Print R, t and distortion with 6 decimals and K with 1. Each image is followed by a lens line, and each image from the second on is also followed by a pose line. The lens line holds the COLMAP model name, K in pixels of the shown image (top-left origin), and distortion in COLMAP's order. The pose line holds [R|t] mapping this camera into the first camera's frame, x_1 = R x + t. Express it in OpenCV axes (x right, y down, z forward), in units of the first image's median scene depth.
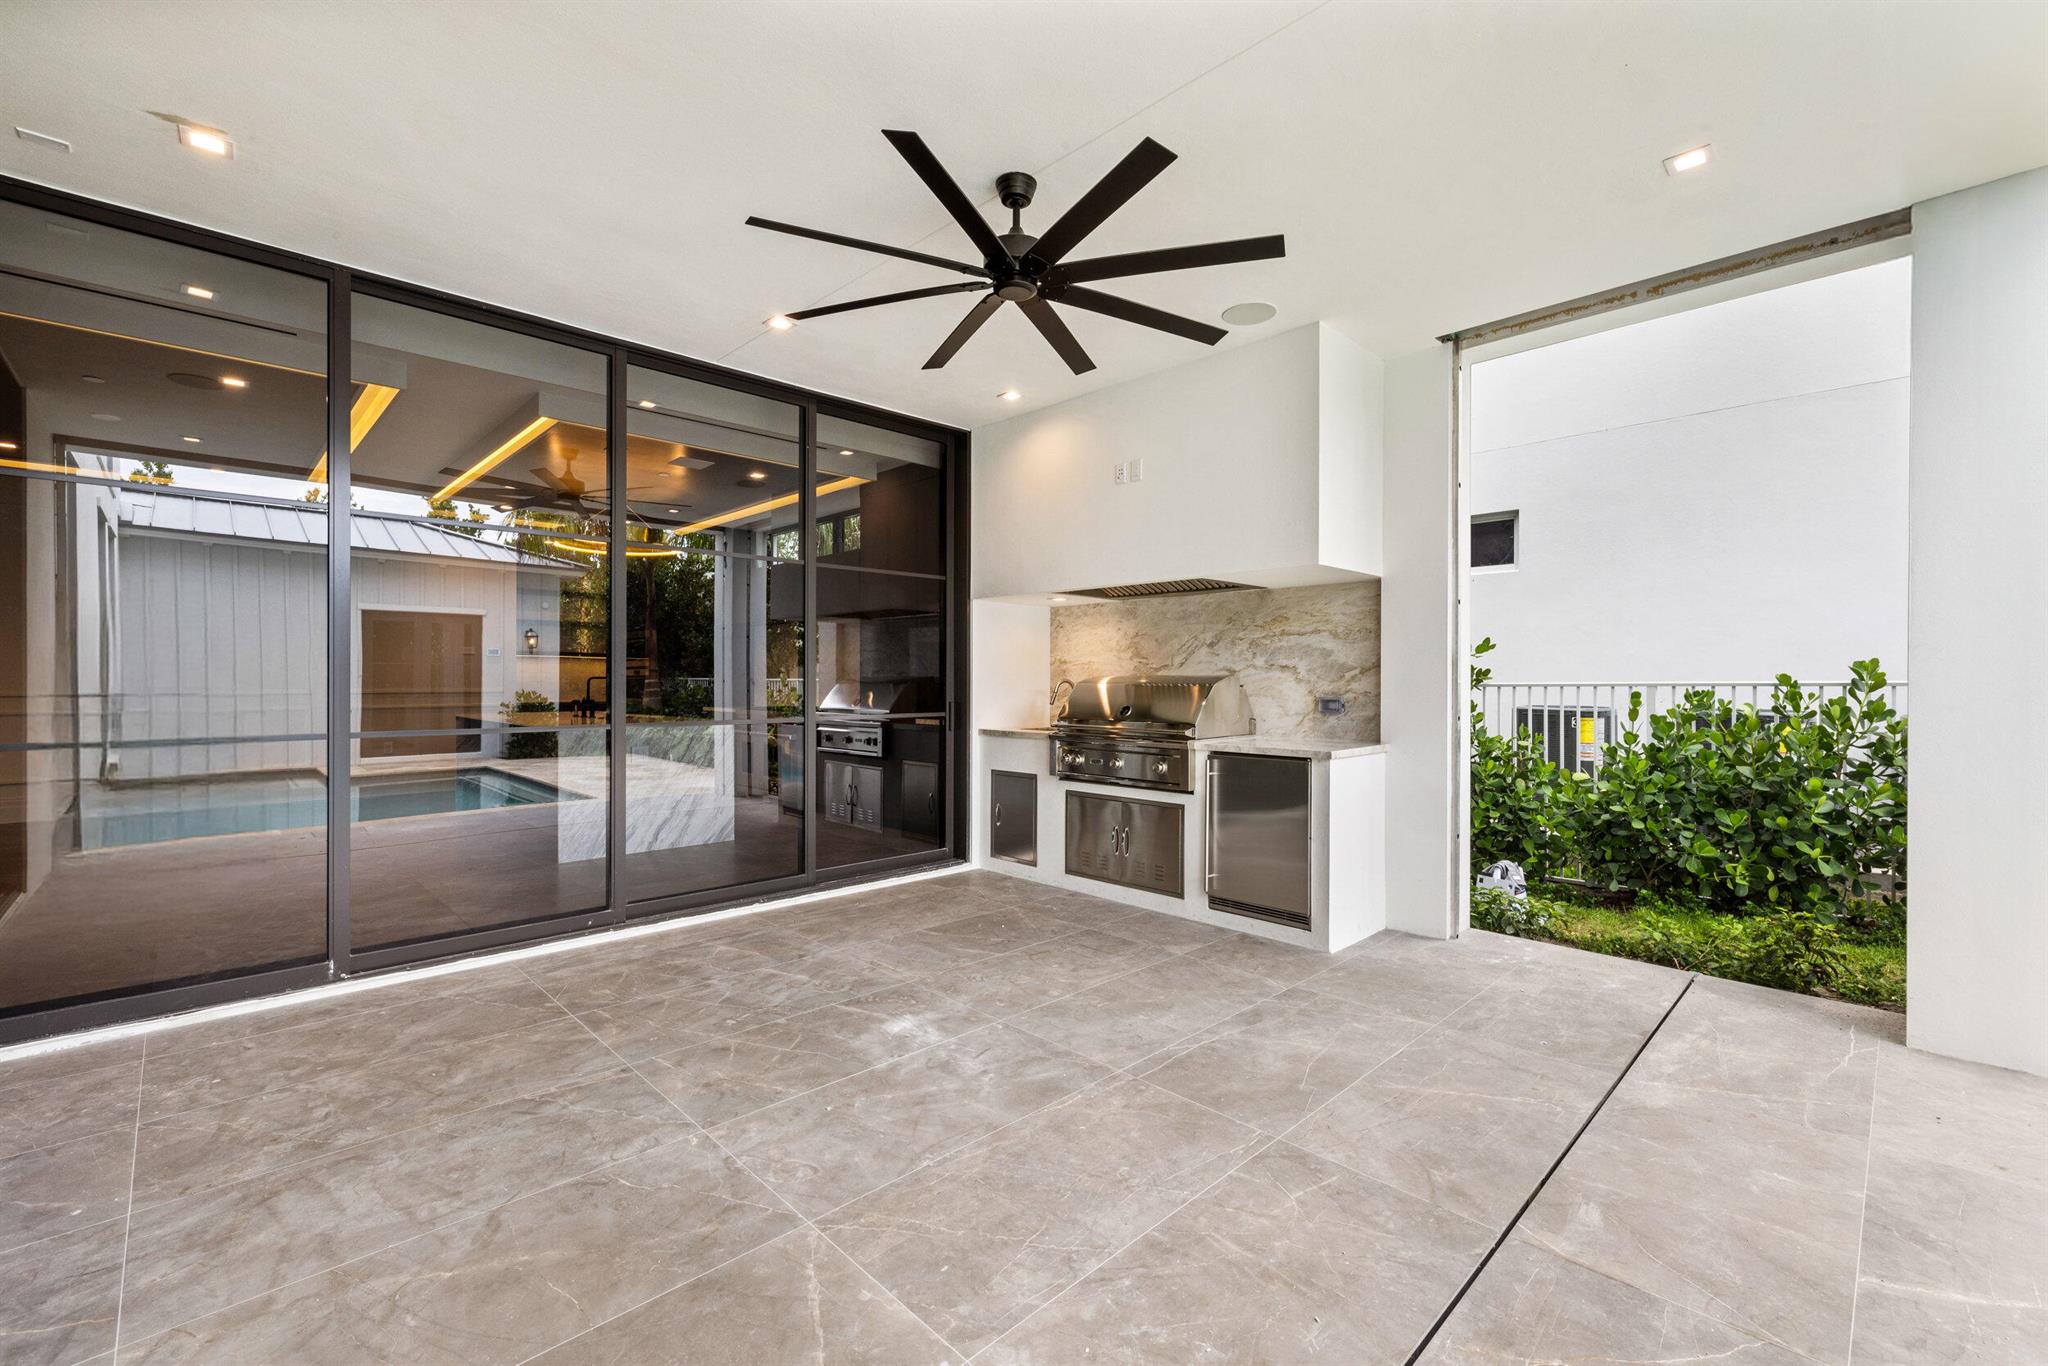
lens RADIAL K [[863.9, 0, 1024.0], [0, 863.9, 683.0], [0, 0, 1]] dist [-0.000371, 0.000136]
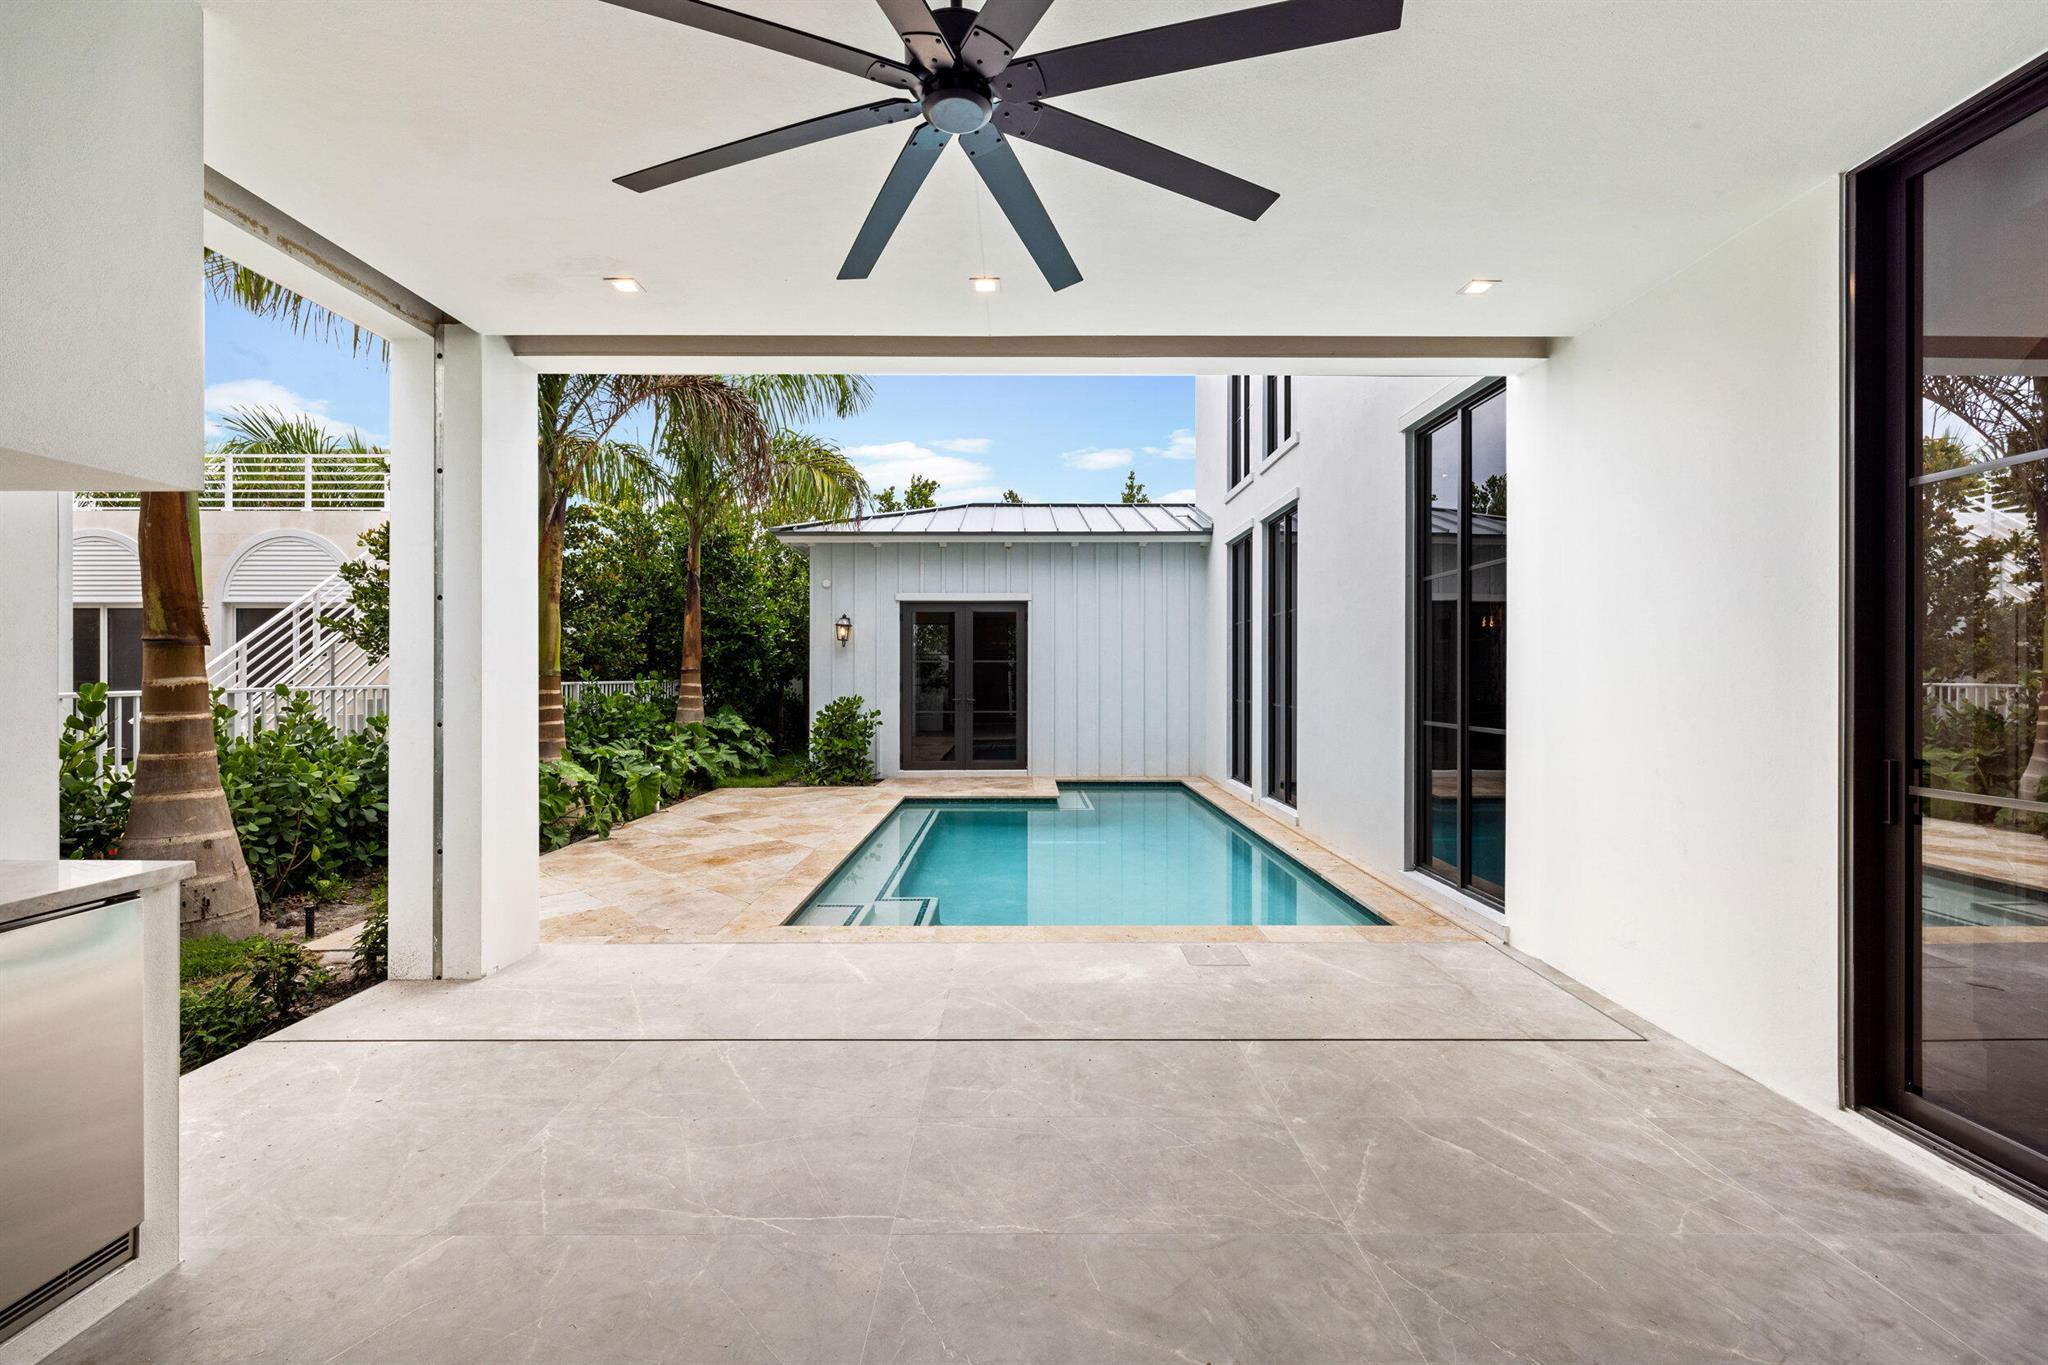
lens RADIAL K [[853.5, 0, 1019.6], [0, 853.5, 673.8], [0, 0, 1]] dist [0.002407, 0.000065]
pose [[-0.711141, -0.003333, 0.703042, -0.310063], [-0.001232, 0.999993, 0.003494, -0.030809], [-0.703048, 0.001619, -0.711140, 0.904611]]
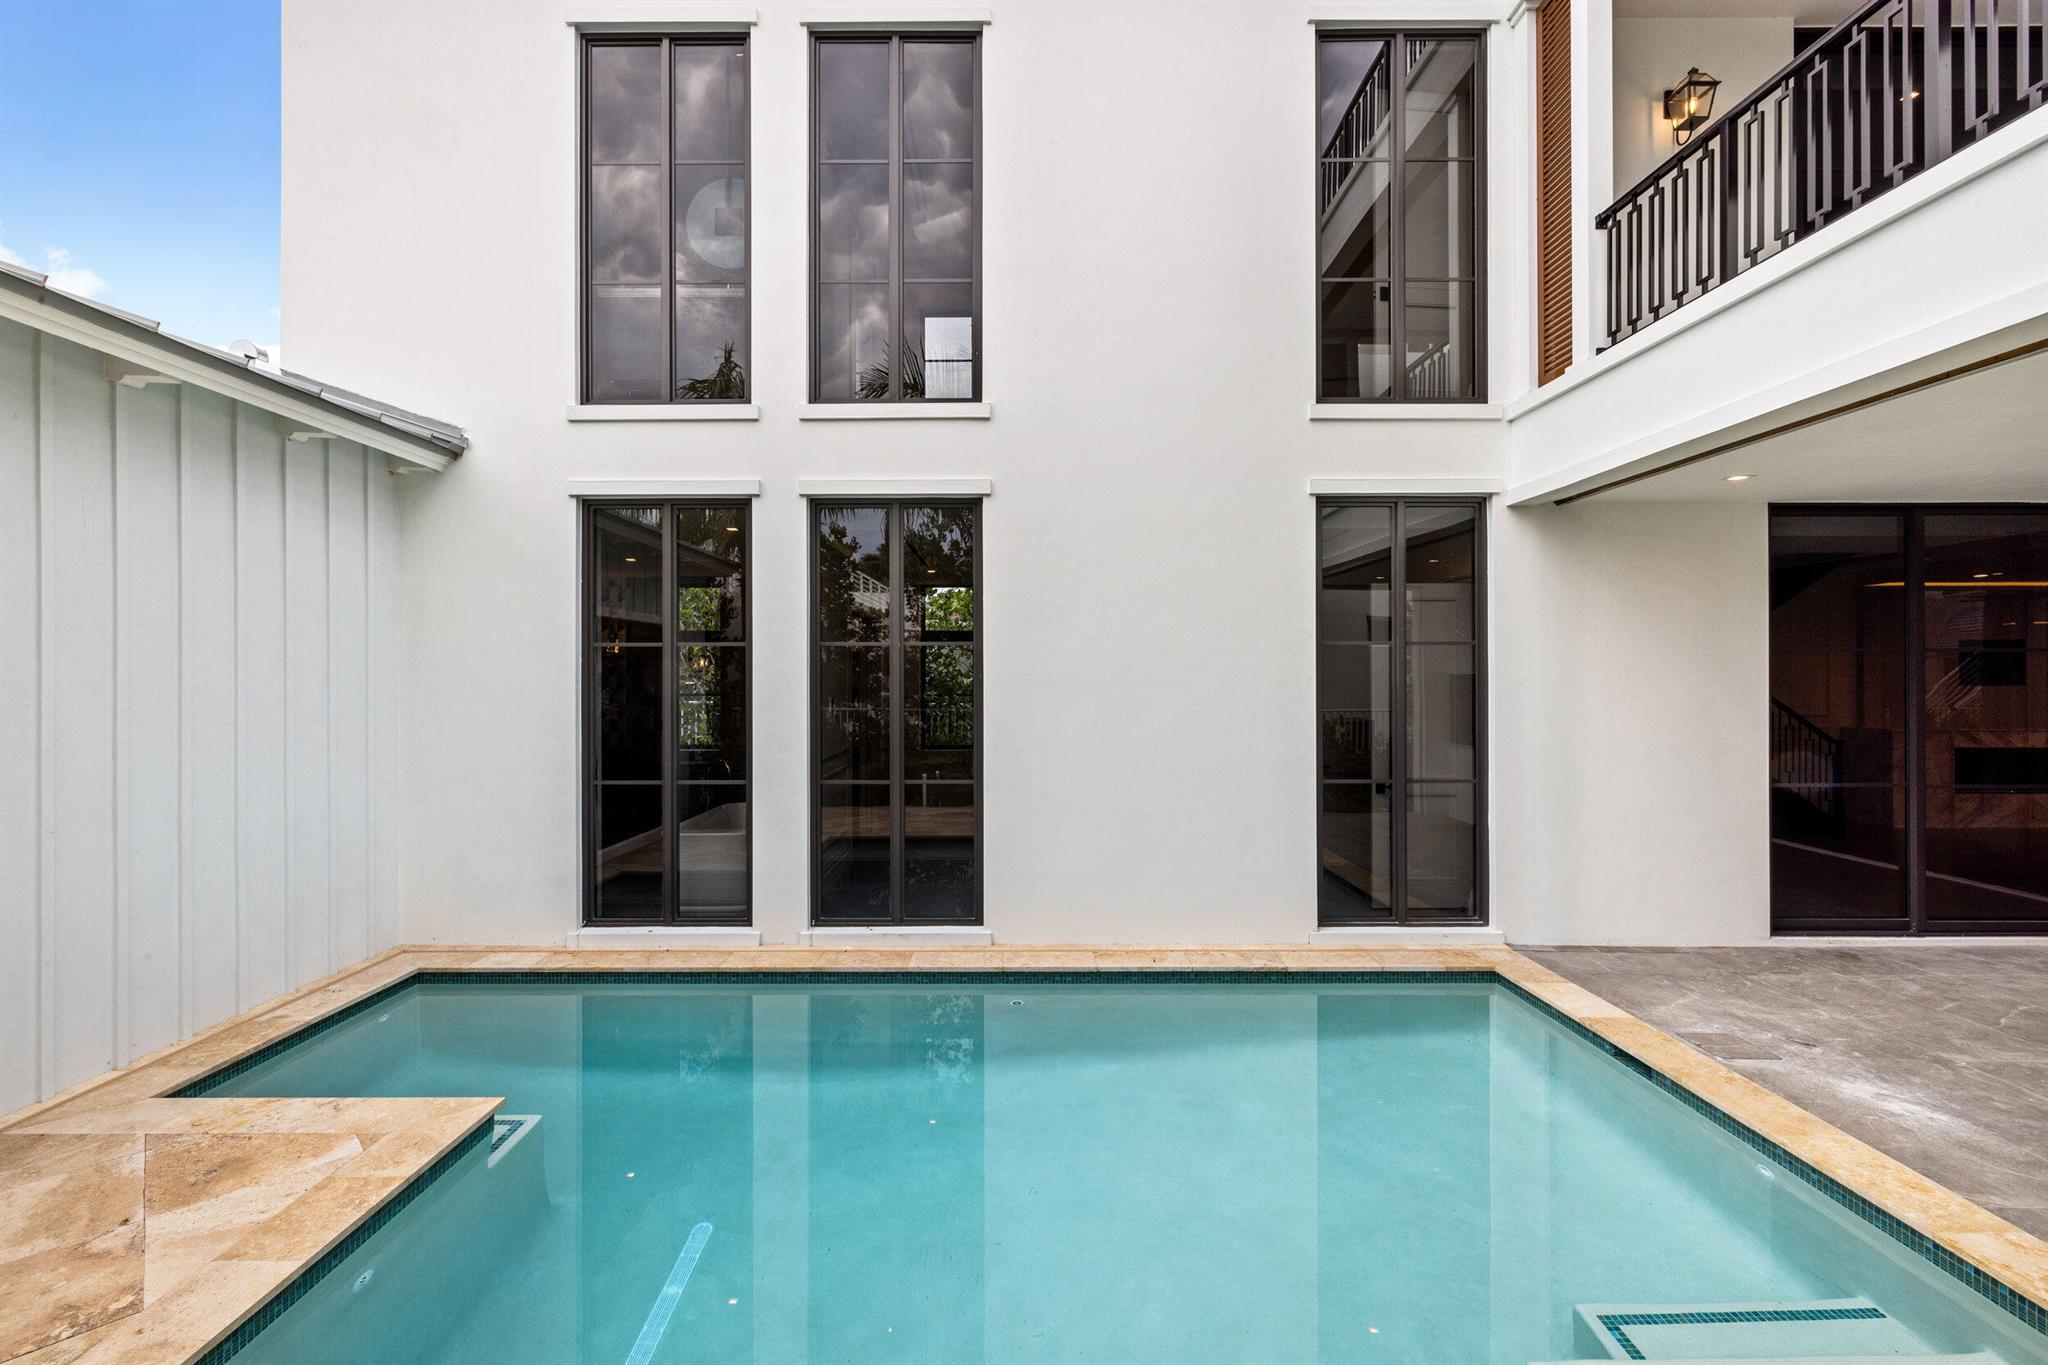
lens RADIAL K [[863.9, 0, 1024.0], [0, 863.9, 682.5], [0, 0, 1]] dist [-0.000371, 0.000136]
pose [[-0.705574, -0.000422, -0.708636, 1.363966], [-0.001720, 0.999998, 0.001118, -0.105531], [0.708634, 0.002008, -0.705573, 0.211771]]
